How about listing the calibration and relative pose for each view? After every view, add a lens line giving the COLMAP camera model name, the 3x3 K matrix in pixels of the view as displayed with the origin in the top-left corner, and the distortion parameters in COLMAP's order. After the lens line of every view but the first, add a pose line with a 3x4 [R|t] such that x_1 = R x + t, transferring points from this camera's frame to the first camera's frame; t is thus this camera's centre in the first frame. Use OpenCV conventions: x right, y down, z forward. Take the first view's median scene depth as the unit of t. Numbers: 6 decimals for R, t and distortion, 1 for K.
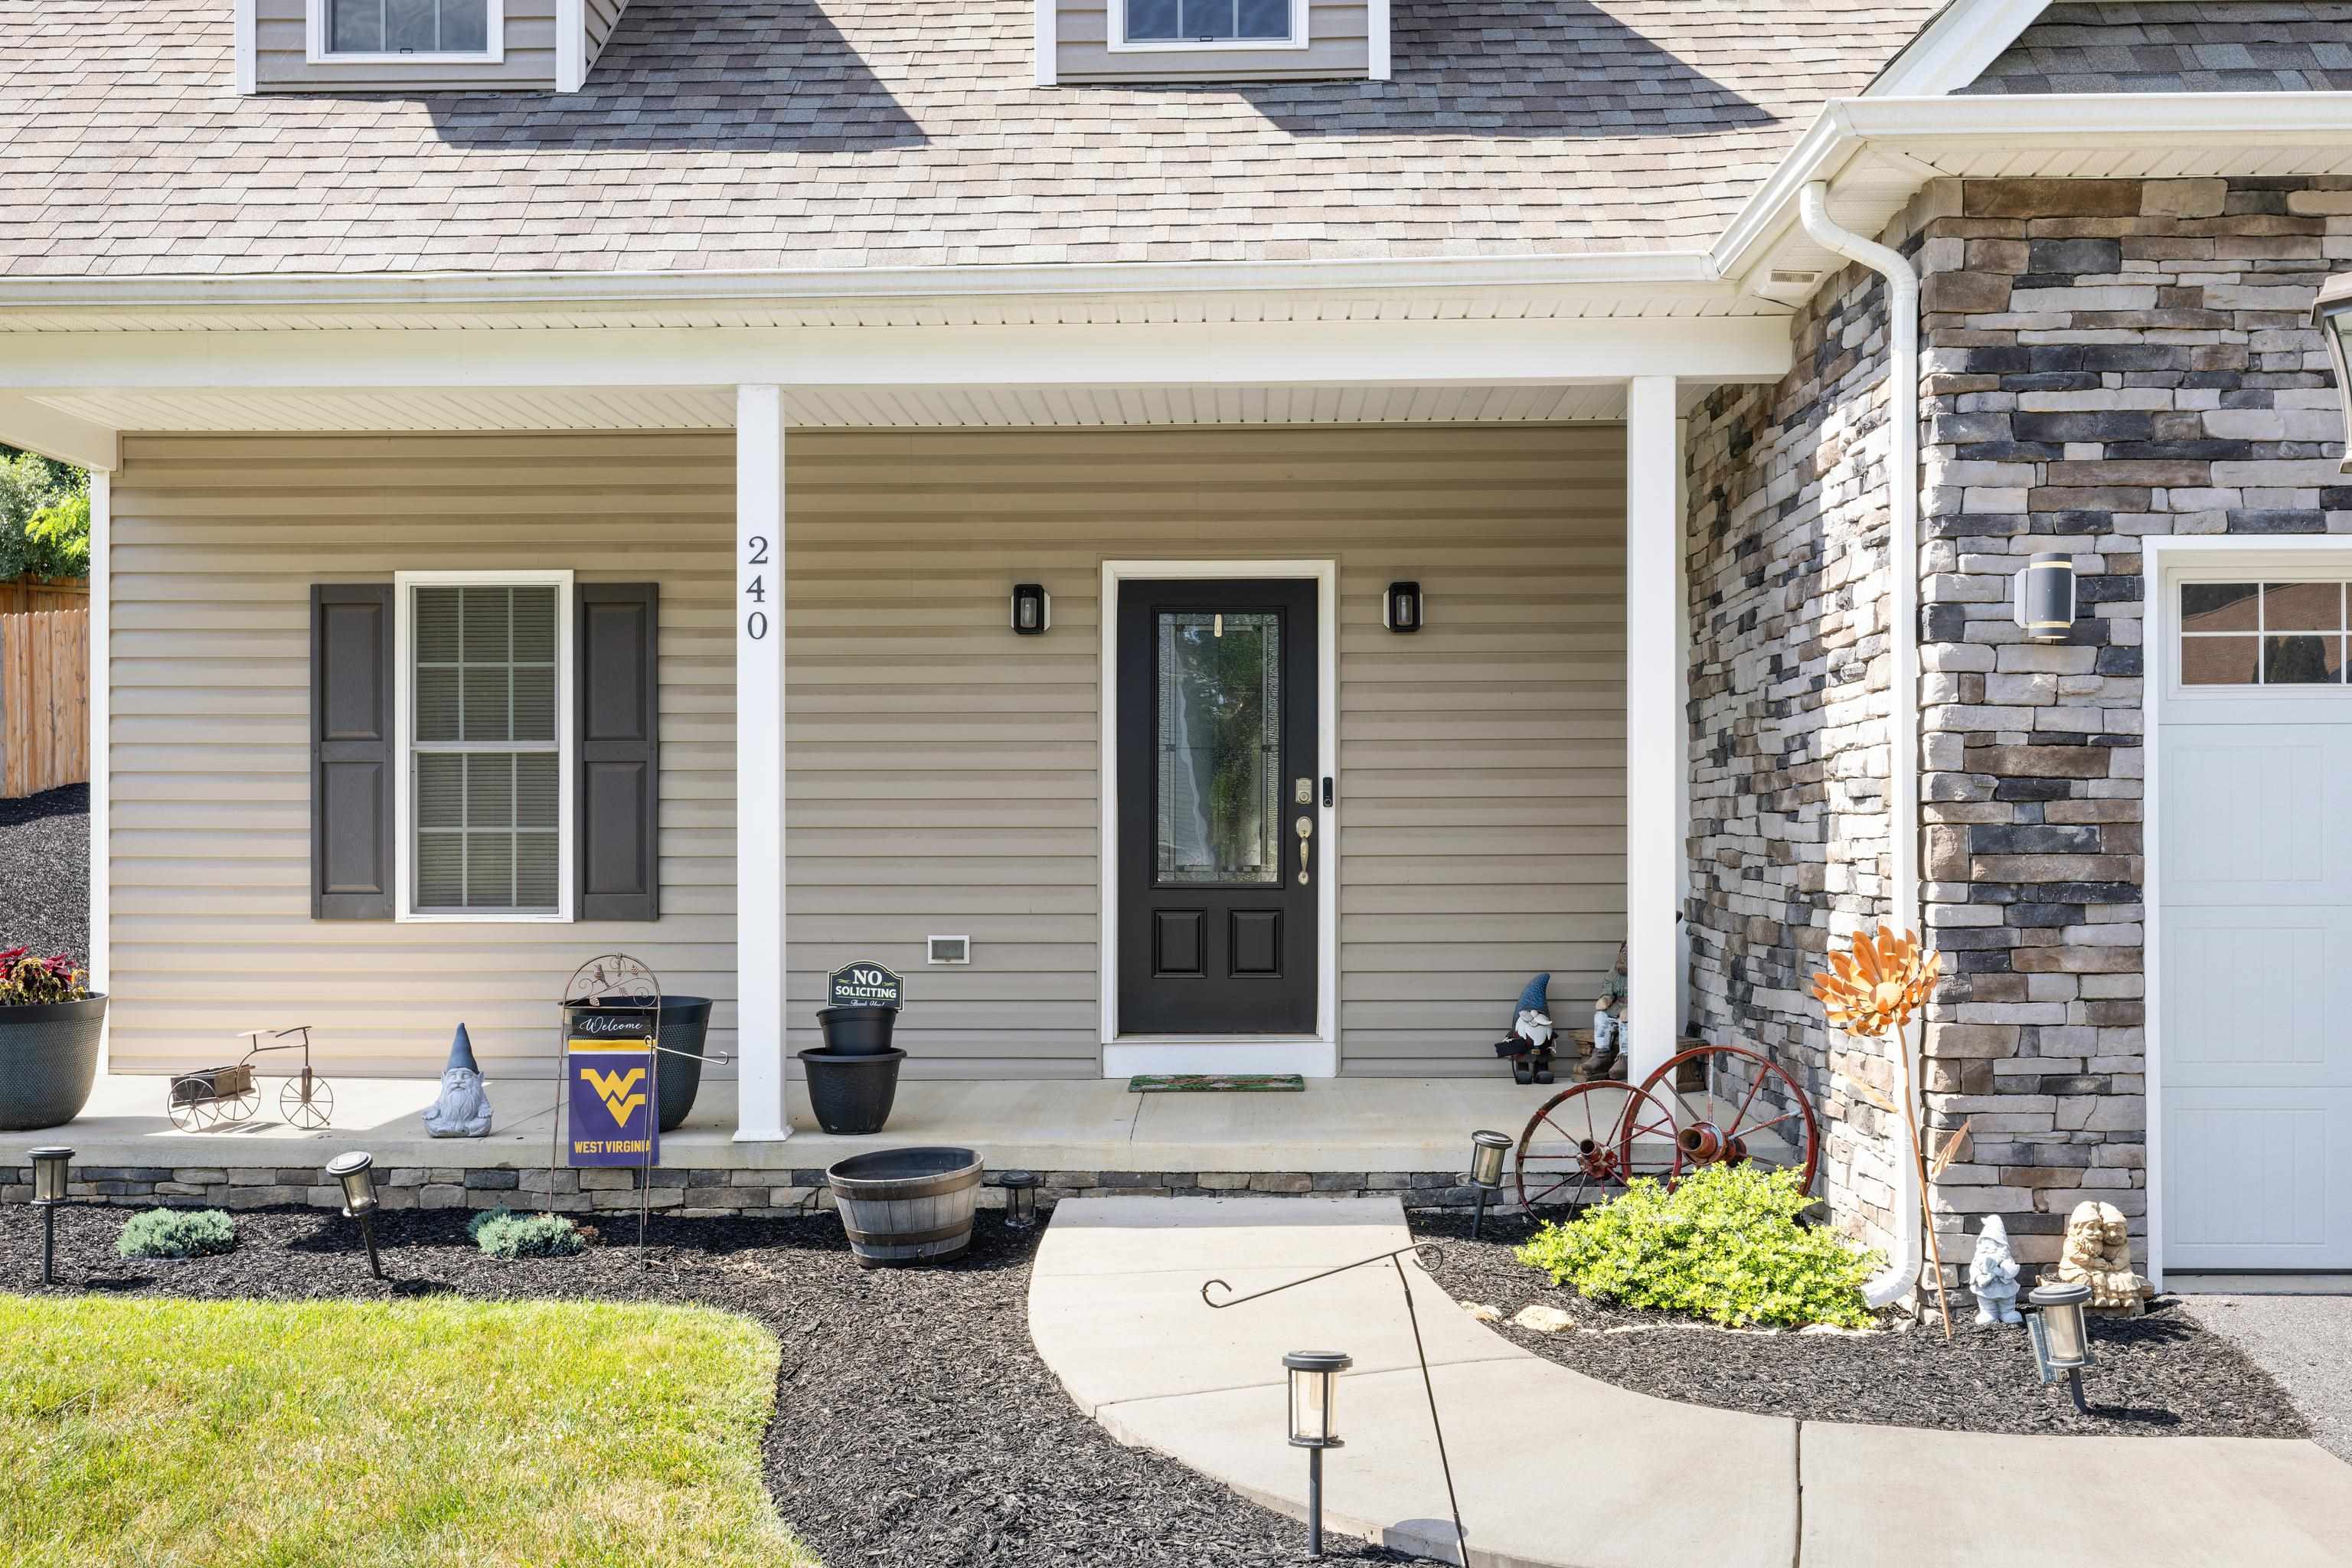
lens RADIAL K [[2282.2, 0, 1177.4], [0, 2282.2, 853.4], [0, 0, 1]] dist [-0.001851, -0.000423]
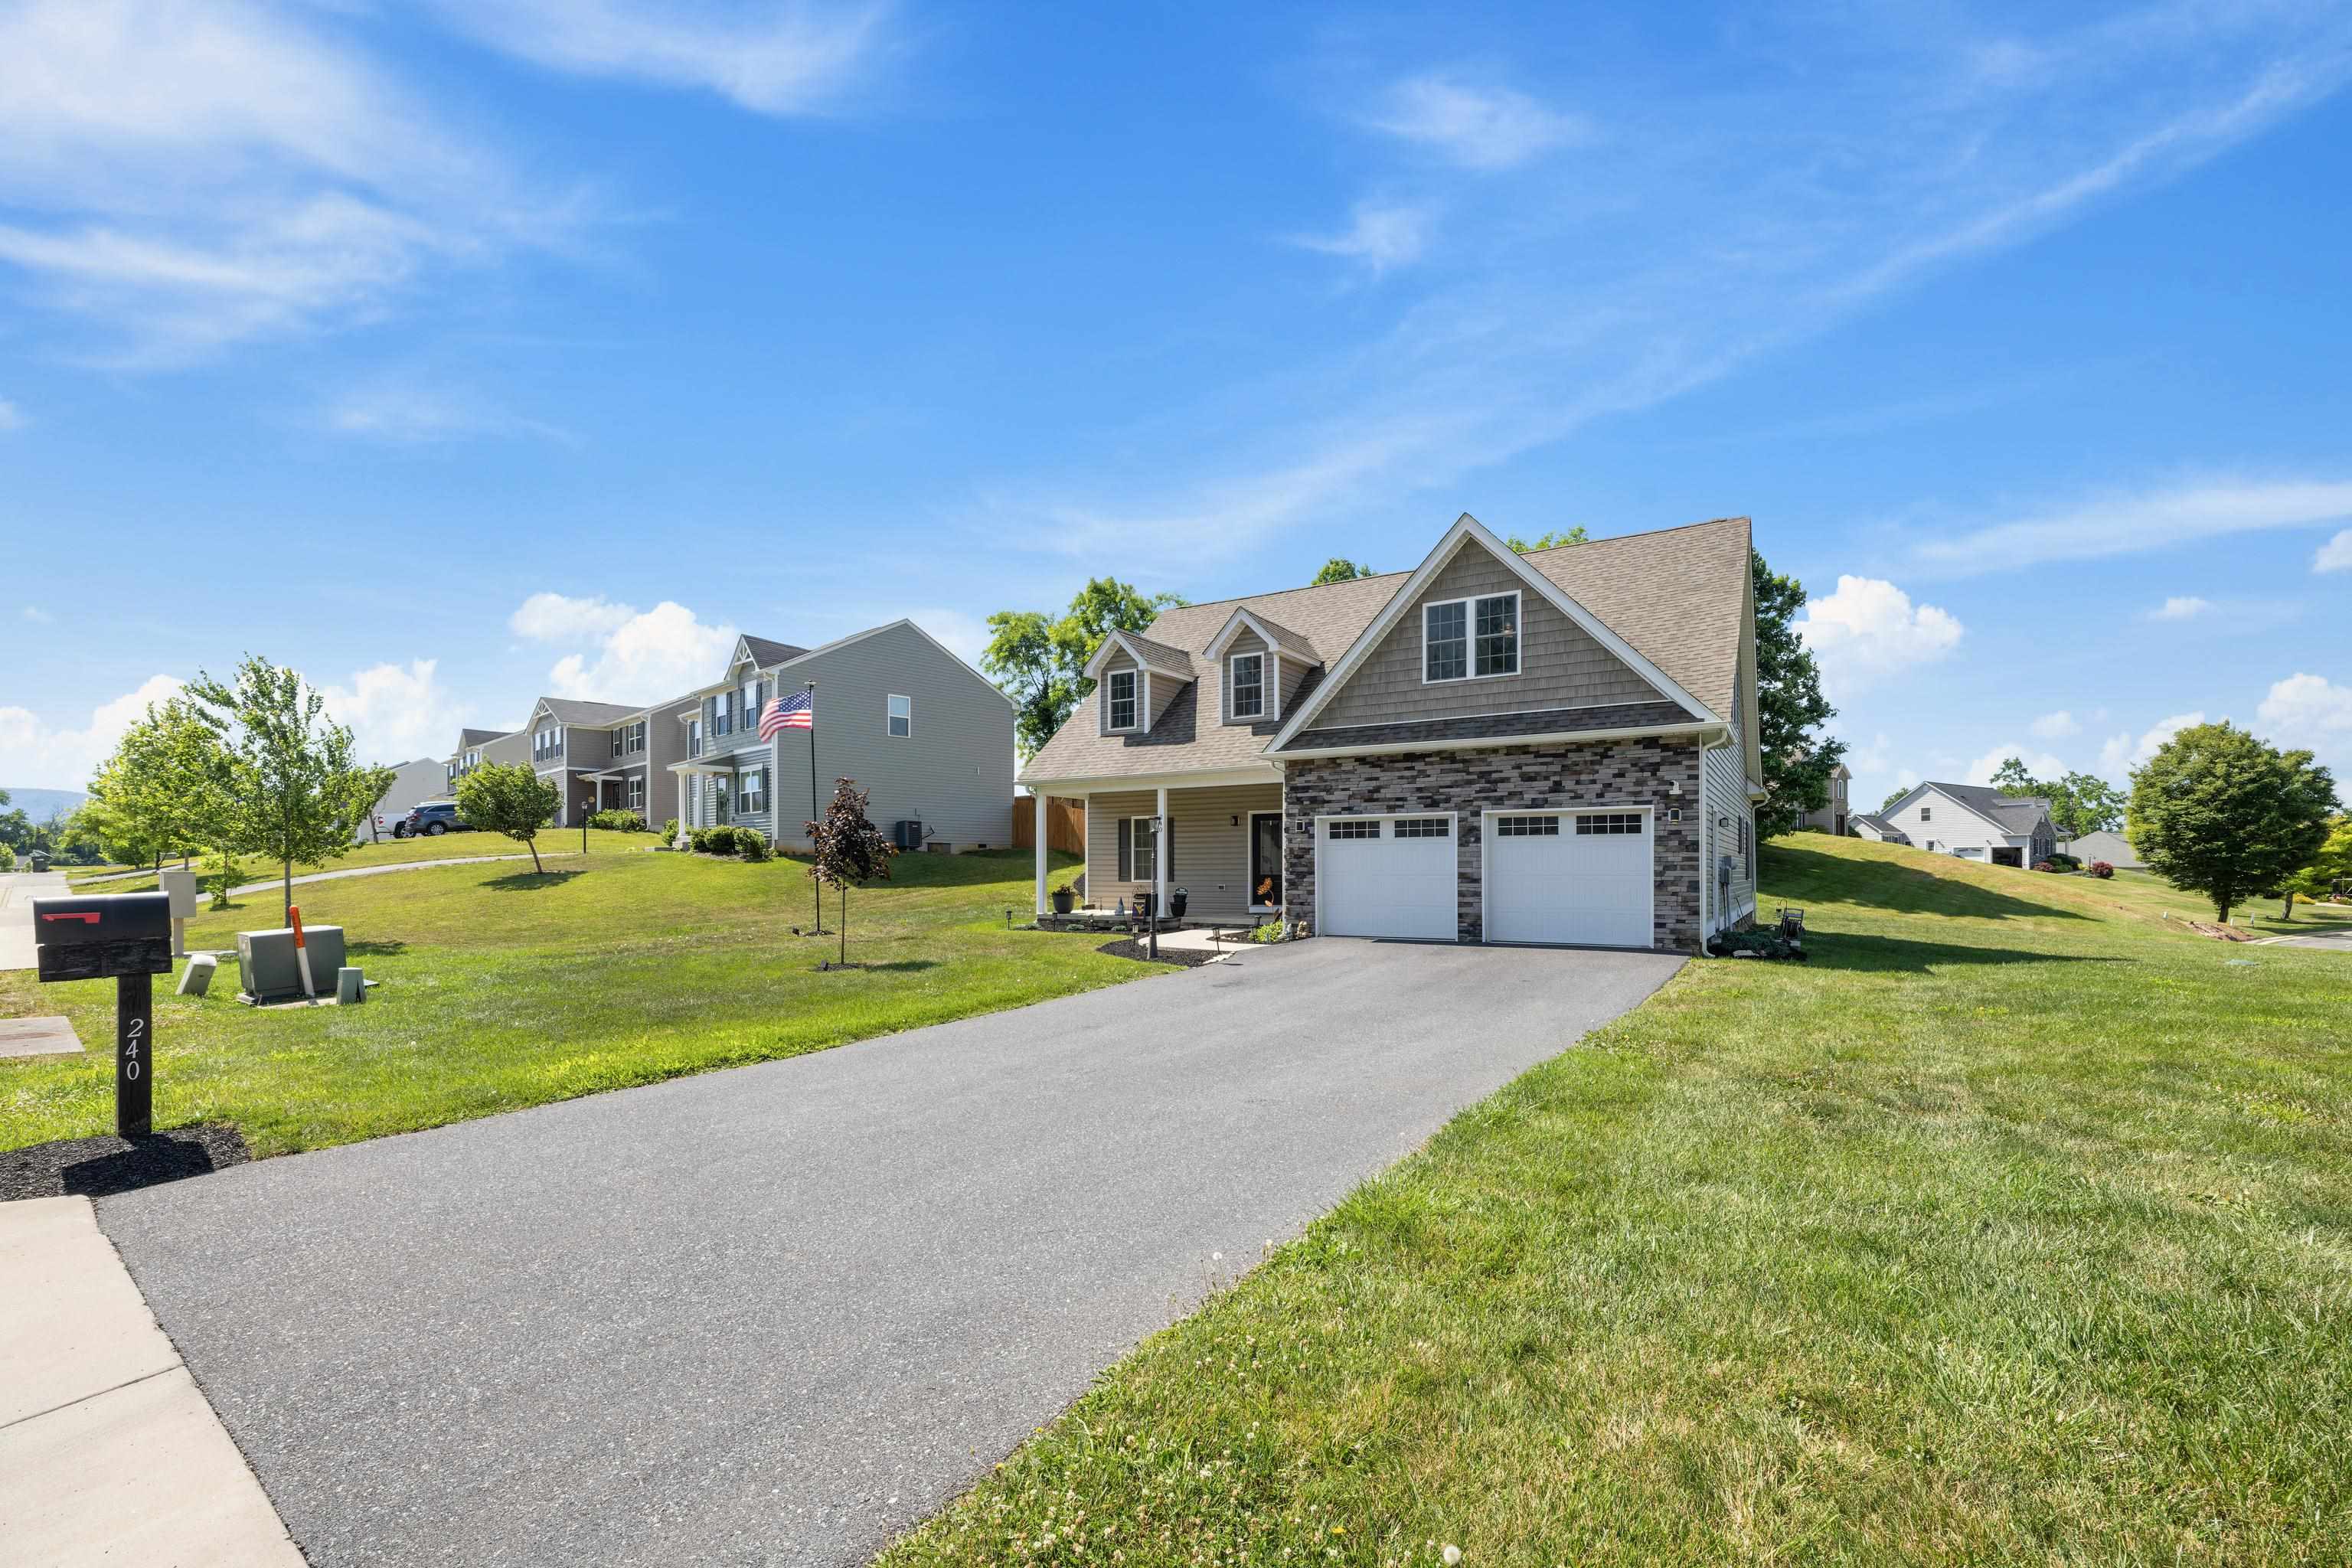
lens RADIAL K [[1028.8, 0, 1173.0], [0, 1028.8, 871.5], [0, 0, 1]] dist [0.001980, 0.000096]
pose [[0.862603, -0.001272, -0.505879, 1.092497], [-0.000671, 0.999993, -0.003659, 0.016891], [0.505880, 0.003495, 0.862597, -1.173545]]
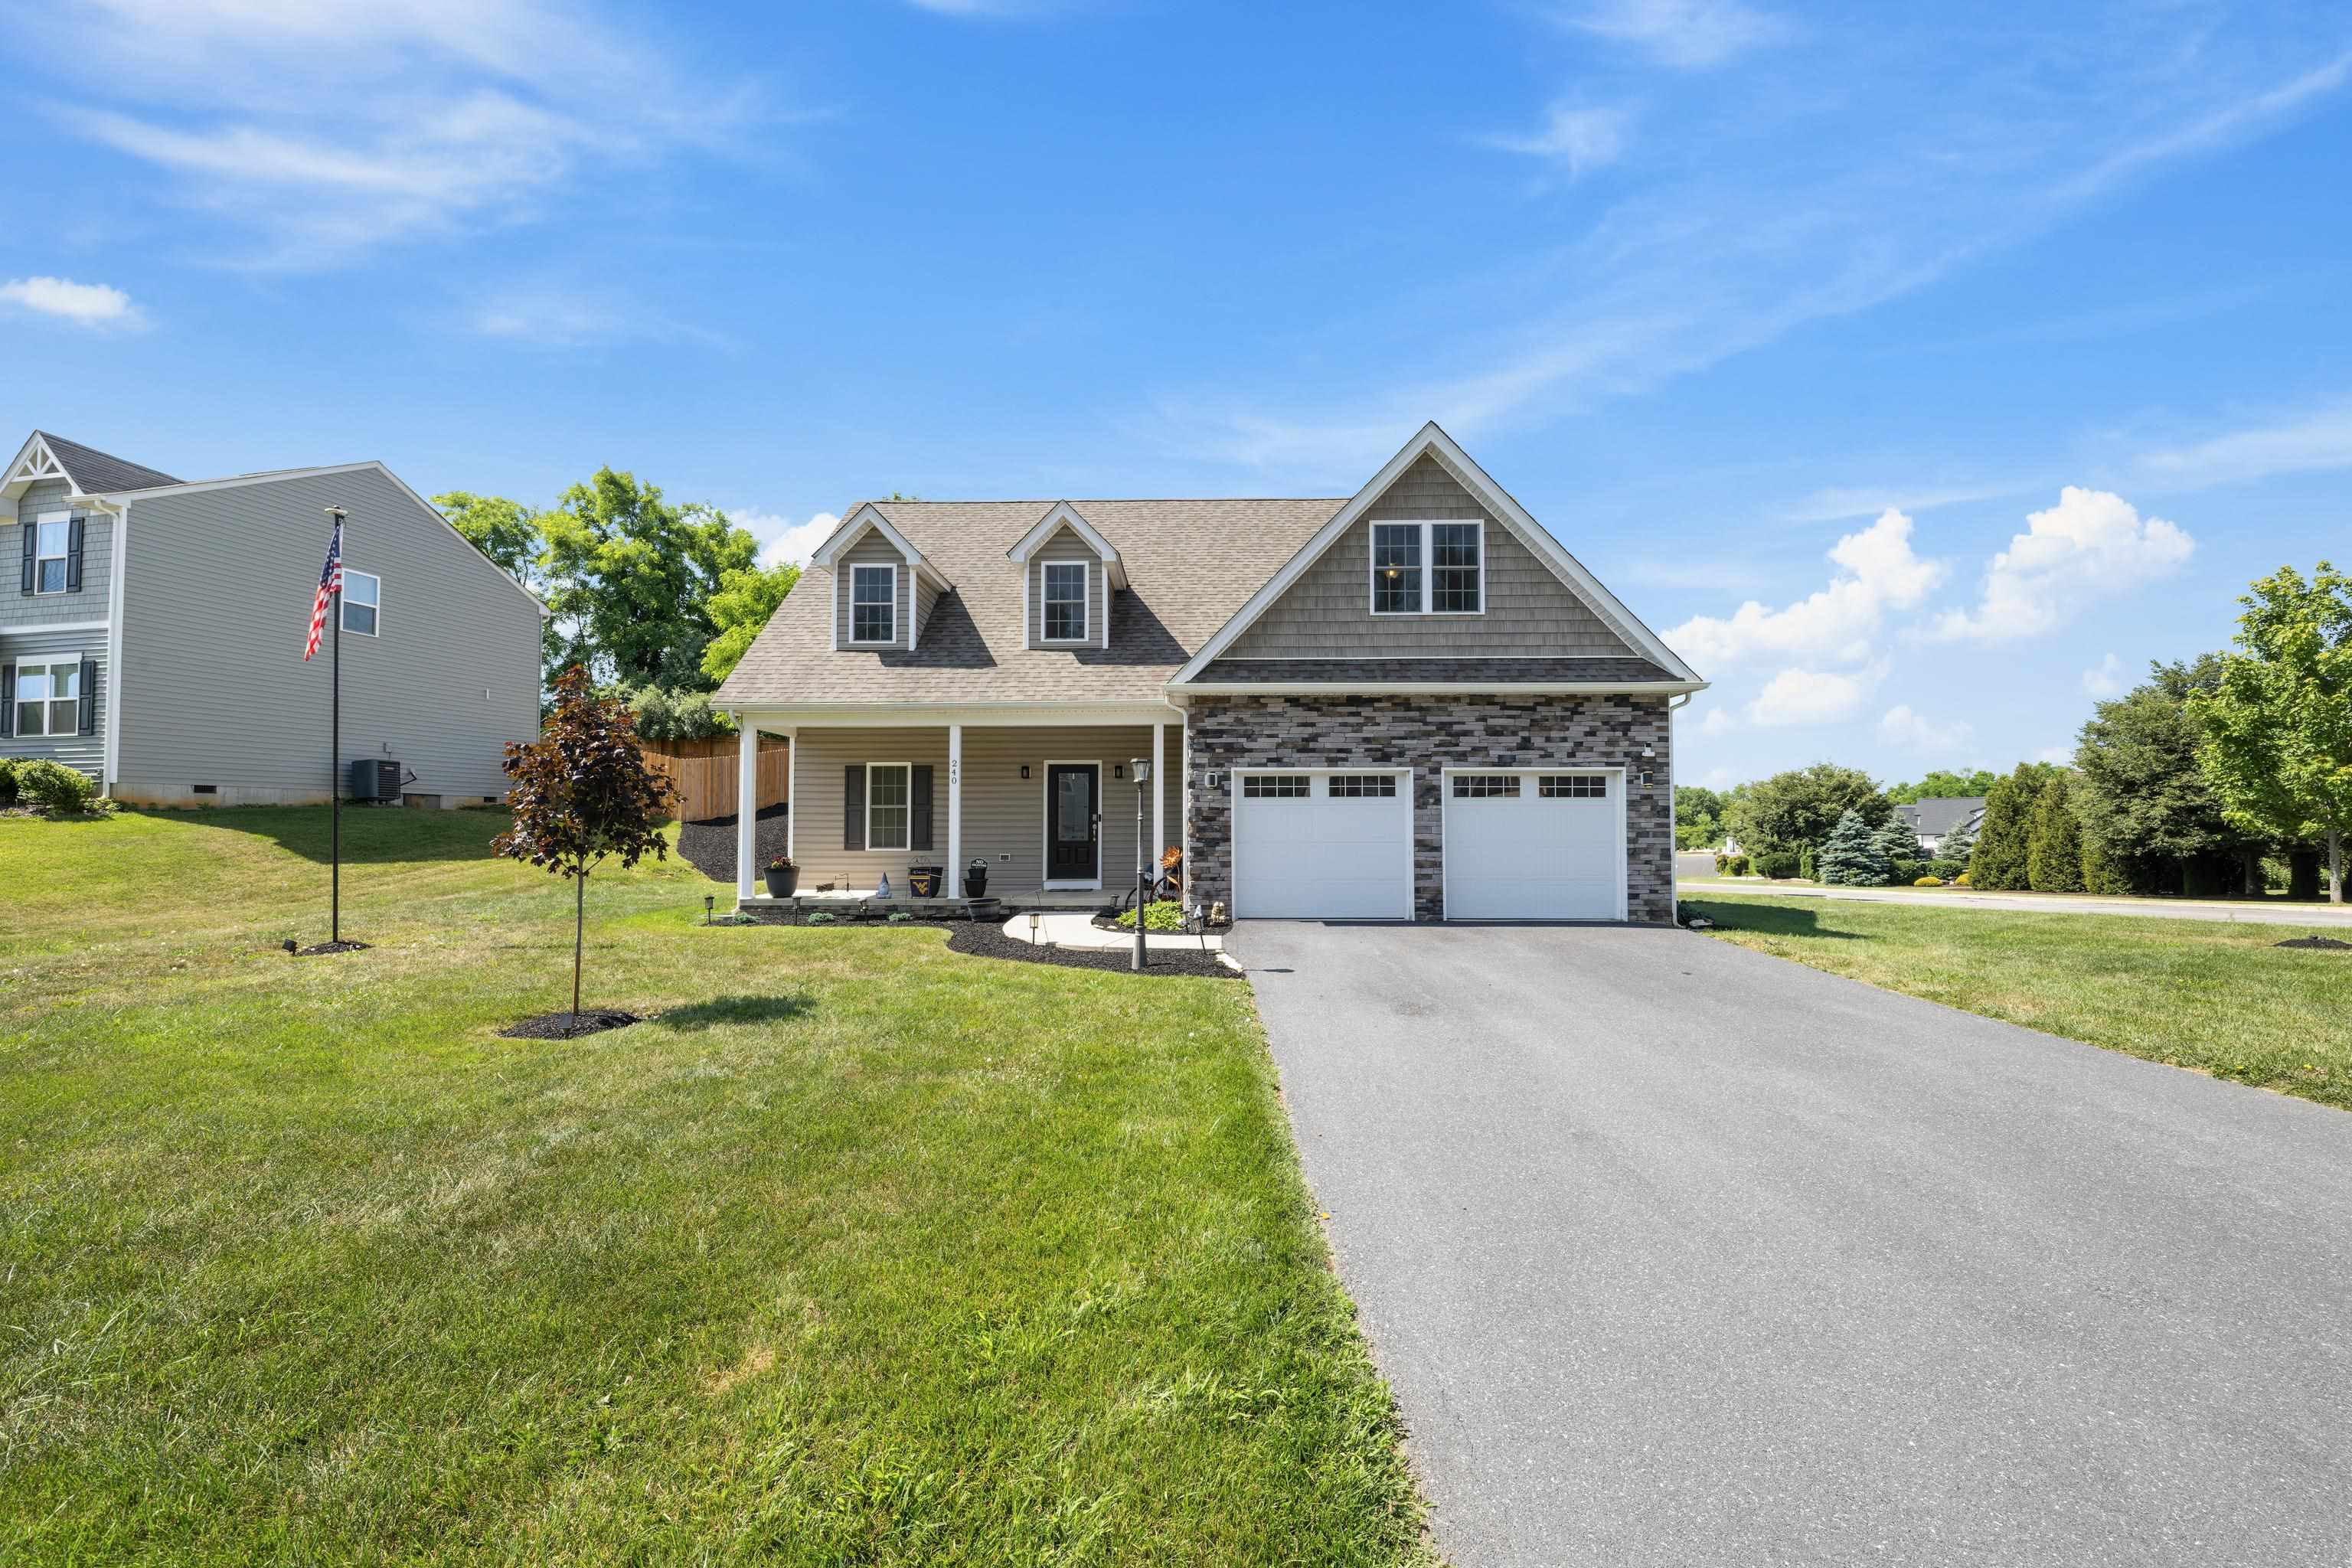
lens RADIAL K [[996.5, 0, 1178.0], [0, 996.5, 805.2], [0, 0, 1]] dist [0.000902, 0.000148]
pose [[0.999979, -0.000137, 0.006430, 0.212560], [0.000350, 0.999450, -0.033161, 0.009642], [-0.006422, 0.033162, 0.999429, -0.832582]]
